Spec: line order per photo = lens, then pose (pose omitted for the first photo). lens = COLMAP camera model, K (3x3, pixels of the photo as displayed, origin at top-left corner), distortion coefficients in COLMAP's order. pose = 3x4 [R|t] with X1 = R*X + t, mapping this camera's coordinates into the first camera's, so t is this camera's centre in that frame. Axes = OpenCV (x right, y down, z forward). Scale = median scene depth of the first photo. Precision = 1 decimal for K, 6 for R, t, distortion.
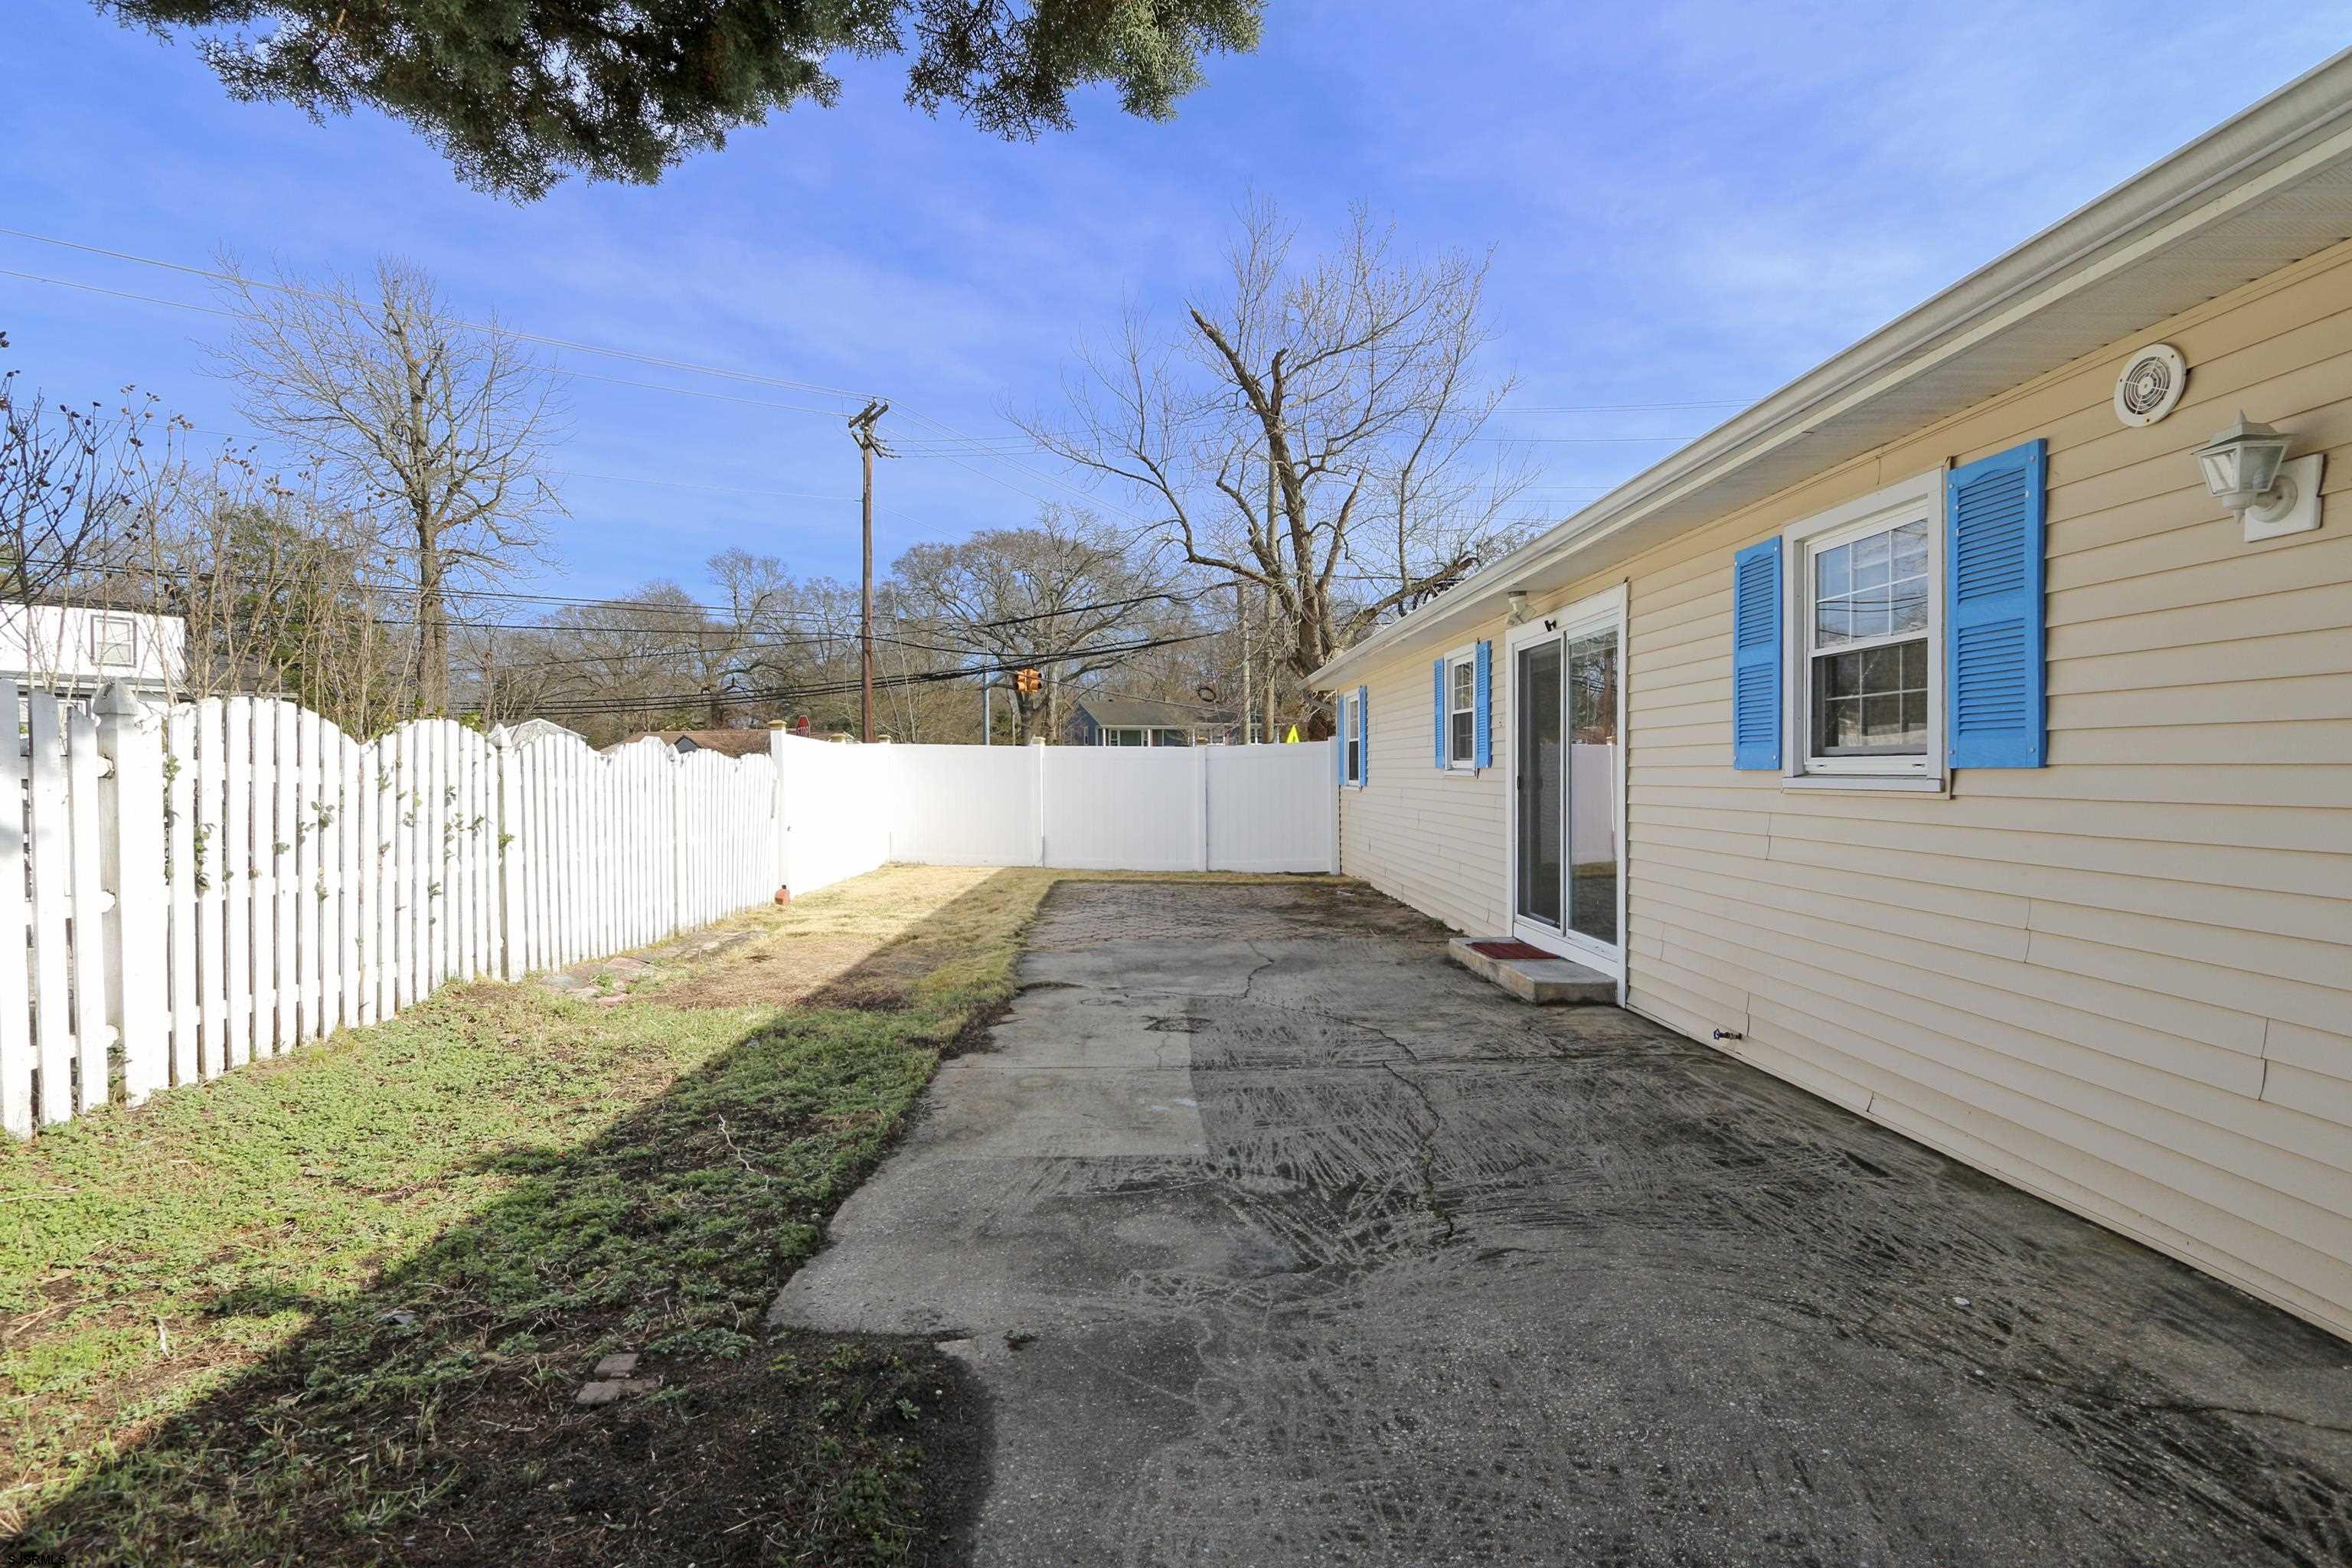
lens RADIAL K [[1090.0, 0, 1155.6], [0, 1090.0, 773.9], [0, 0, 1]] dist [-0.002114, -0.001497]
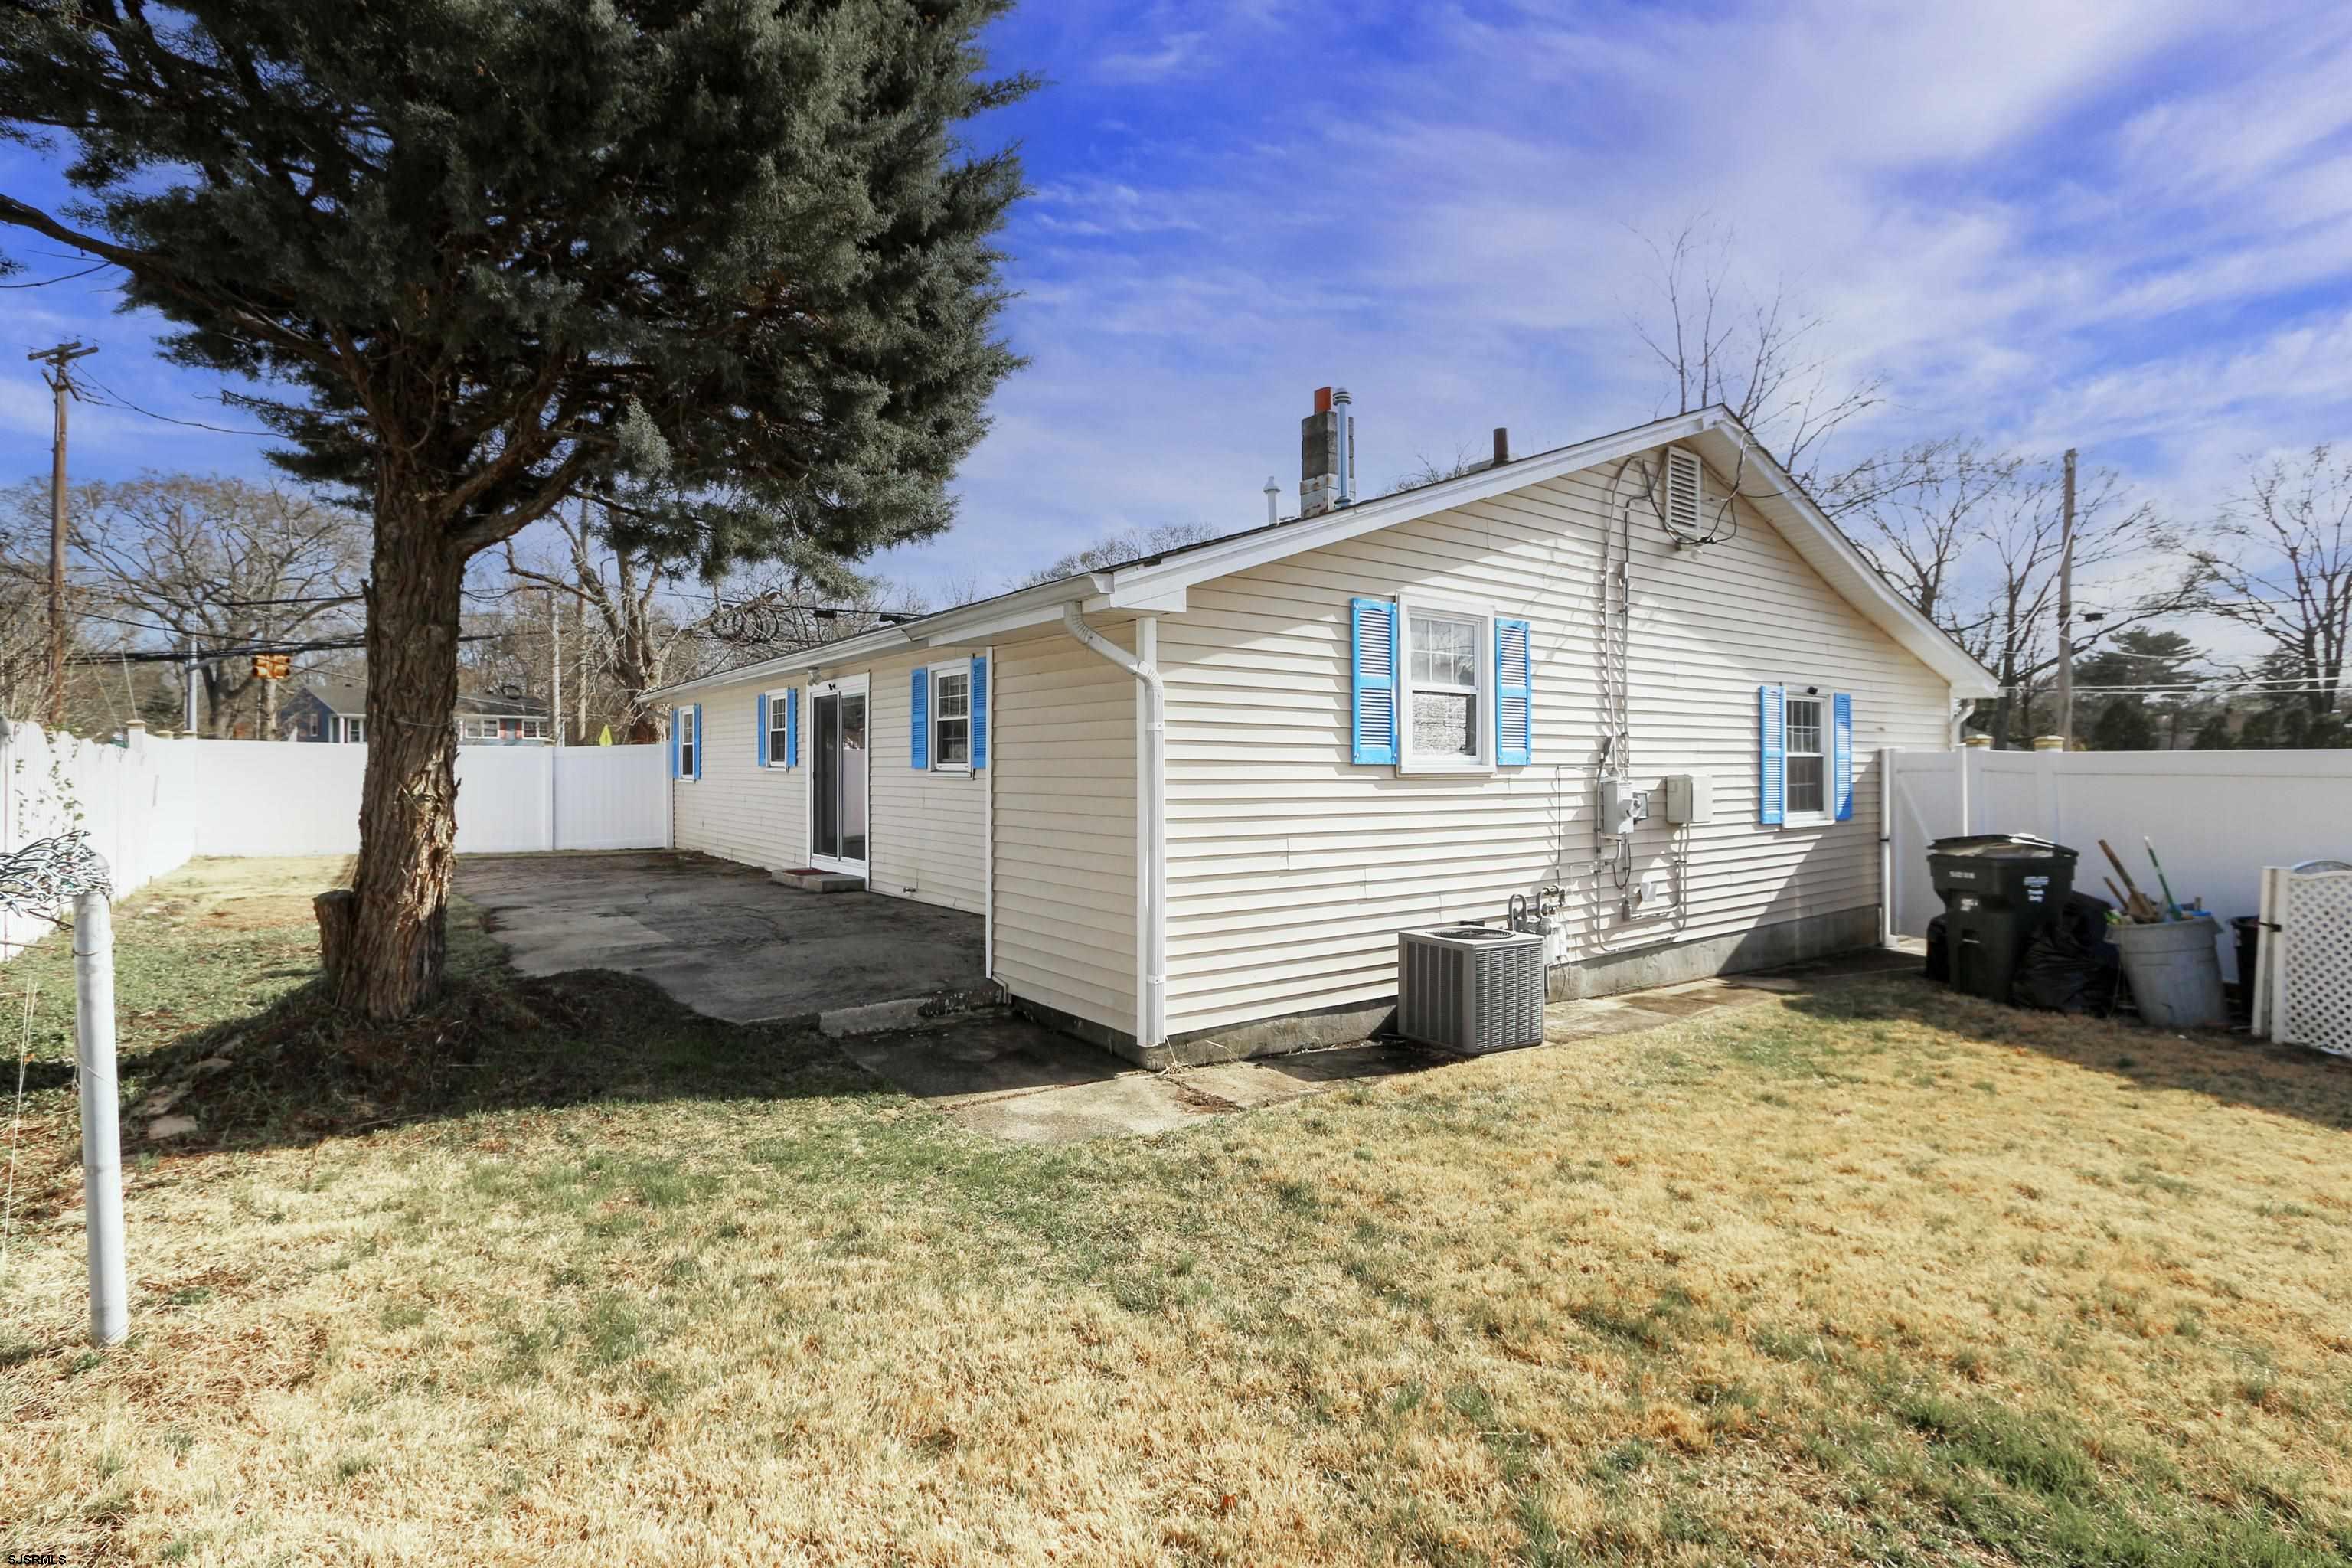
lens RADIAL K [[1090.0, 0, 1157.4], [0, 1090.0, 770.5], [0, 0, 1]] dist [-0.002114, -0.001497]
pose [[0.808749, 0.001949, 0.588151, -0.186857], [-0.002159, 0.999998, -0.000345, 0.000172], [-0.588150, -0.000990, 0.808751, -0.553889]]
